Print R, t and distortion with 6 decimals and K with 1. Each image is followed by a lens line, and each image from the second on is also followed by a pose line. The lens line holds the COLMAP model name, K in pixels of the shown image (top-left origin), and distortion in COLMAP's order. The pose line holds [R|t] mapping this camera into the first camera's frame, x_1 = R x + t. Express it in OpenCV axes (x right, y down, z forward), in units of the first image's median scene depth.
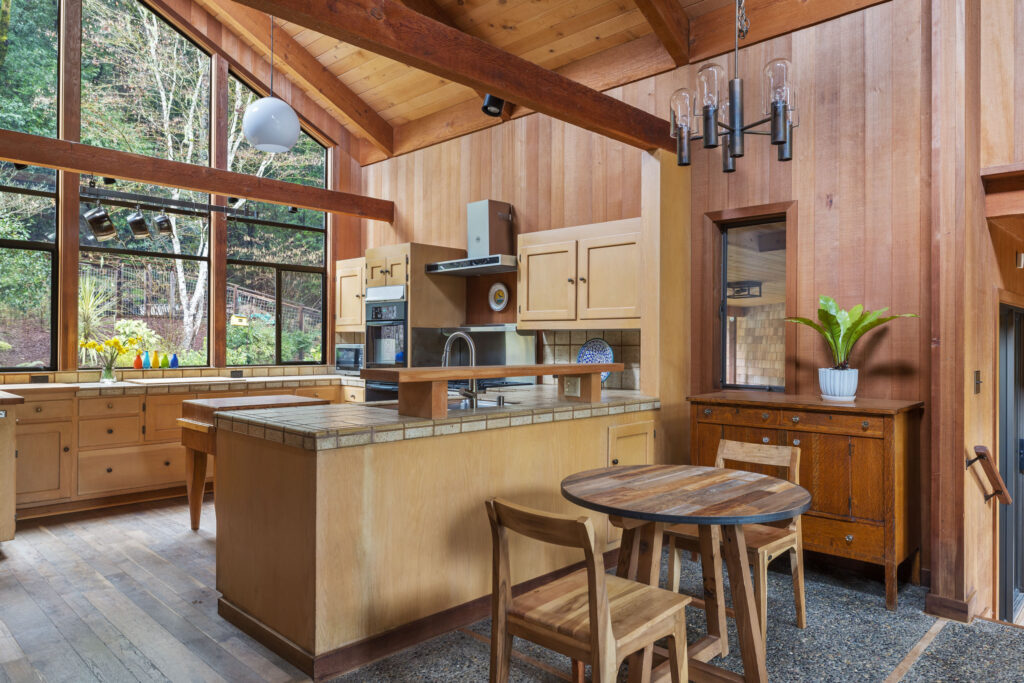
lens RADIAL K [[683.4, 0, 510.5], [0, 683.4, 338.0], [0, 0, 1]] dist [0.008733, 0.003992]
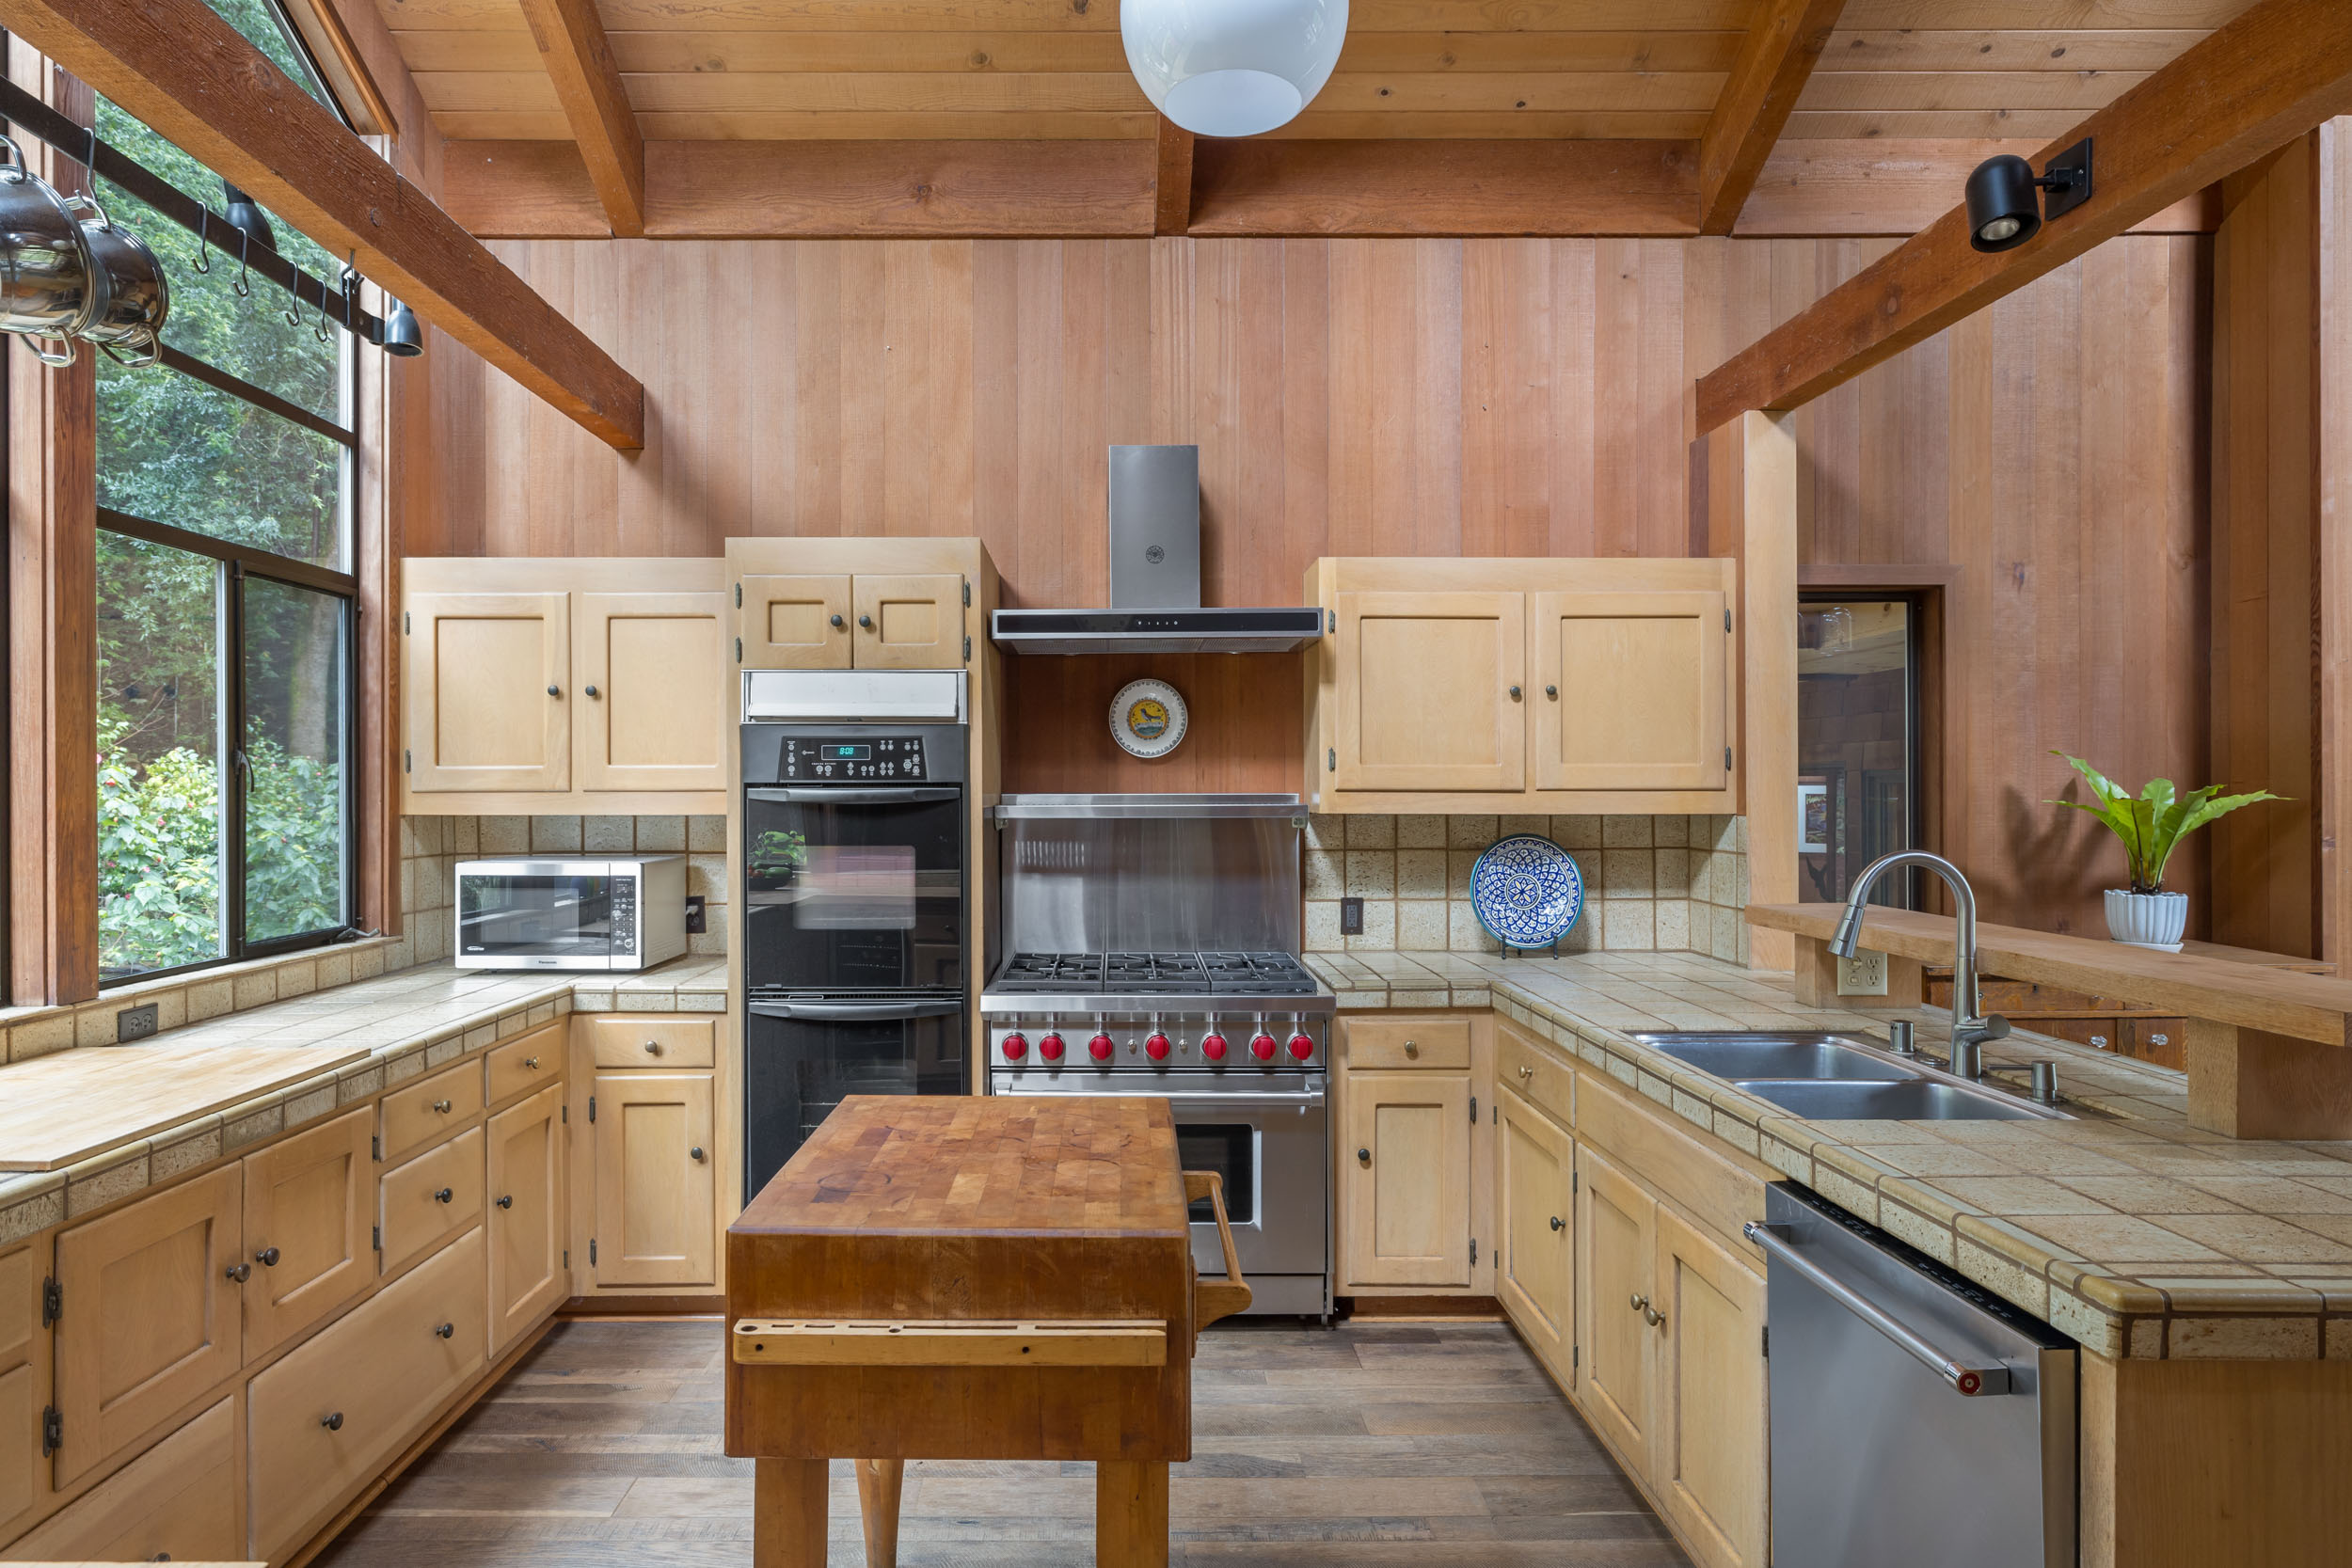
lens RADIAL K [[1341.0, 0, 1173.7], [0, 1341.0, 791.6], [0, 0, 1]] dist [0.005074, -0.000798]
pose [[0.712236, -0.006964, 0.701905, -0.514947], [0.001288, 0.999962, 0.008614, -0.028607], [-0.701939, -0.005231, 0.712218, 0.498312]]
